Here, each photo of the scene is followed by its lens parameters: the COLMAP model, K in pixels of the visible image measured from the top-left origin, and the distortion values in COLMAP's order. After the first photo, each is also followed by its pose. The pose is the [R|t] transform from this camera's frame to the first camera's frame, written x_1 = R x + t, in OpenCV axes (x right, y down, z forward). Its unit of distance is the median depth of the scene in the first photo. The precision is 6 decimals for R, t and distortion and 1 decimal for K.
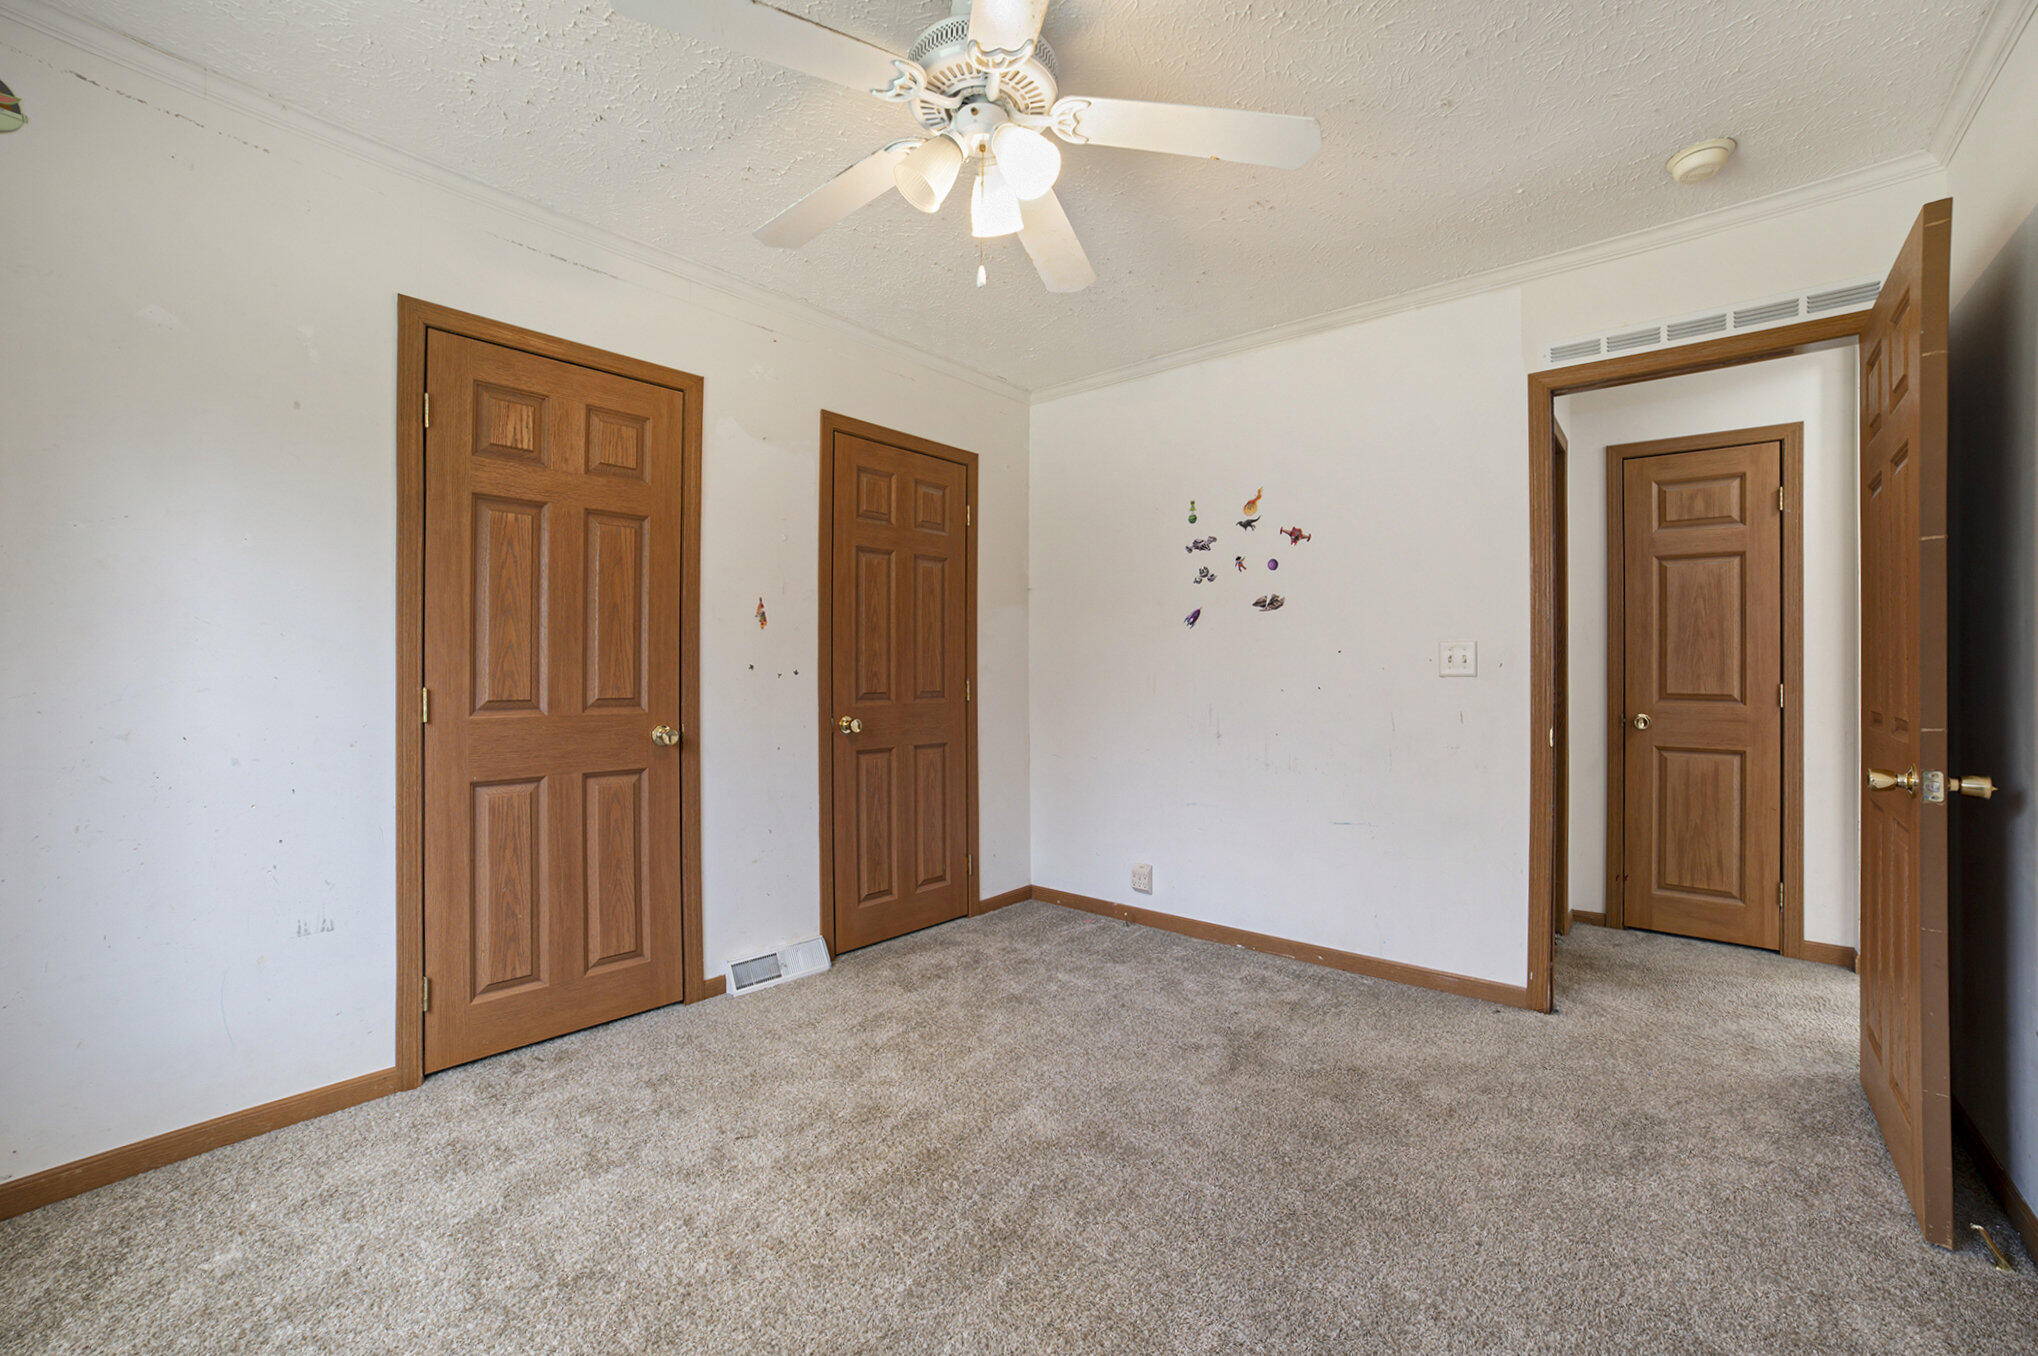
lens RADIAL K [[901.6, 0, 1019.0], [0, 901.6, 678.0], [0, 0, 1]] dist [-0.001051, 0.000068]
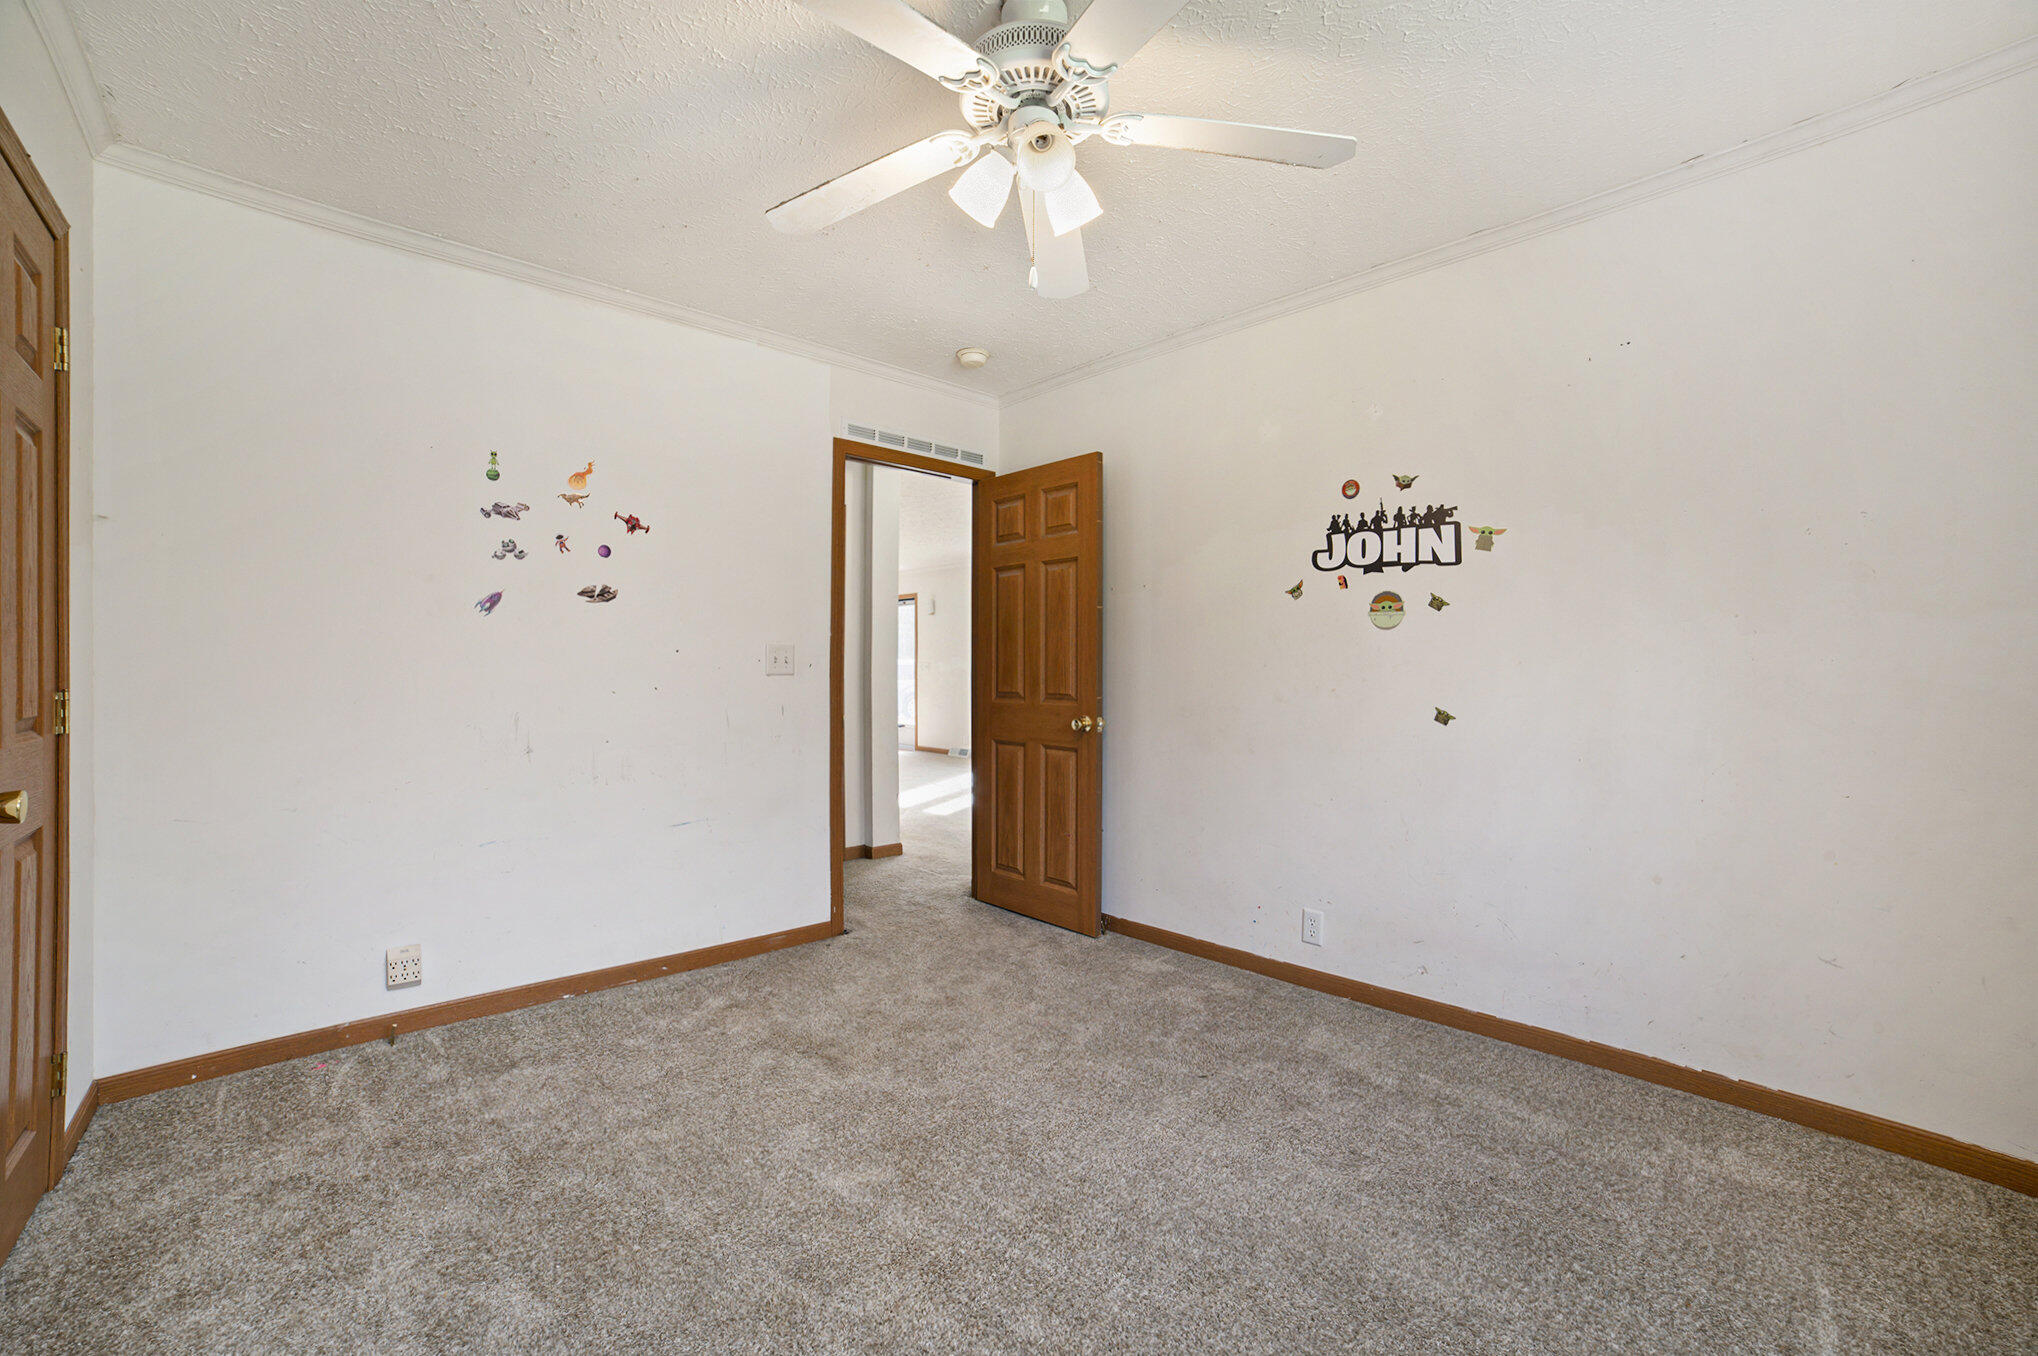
lens RADIAL K [[869.2, 0, 1061.9], [0, 869.2, 670.8], [0, 0, 1]] dist [-0.002925, -0.000007]
pose [[0.107664, -0.003009, 0.994183, -0.517284], [0.011813, 0.999929, 0.001747, -0.003870], [-0.994117, 0.011556, 0.107692, 0.454679]]
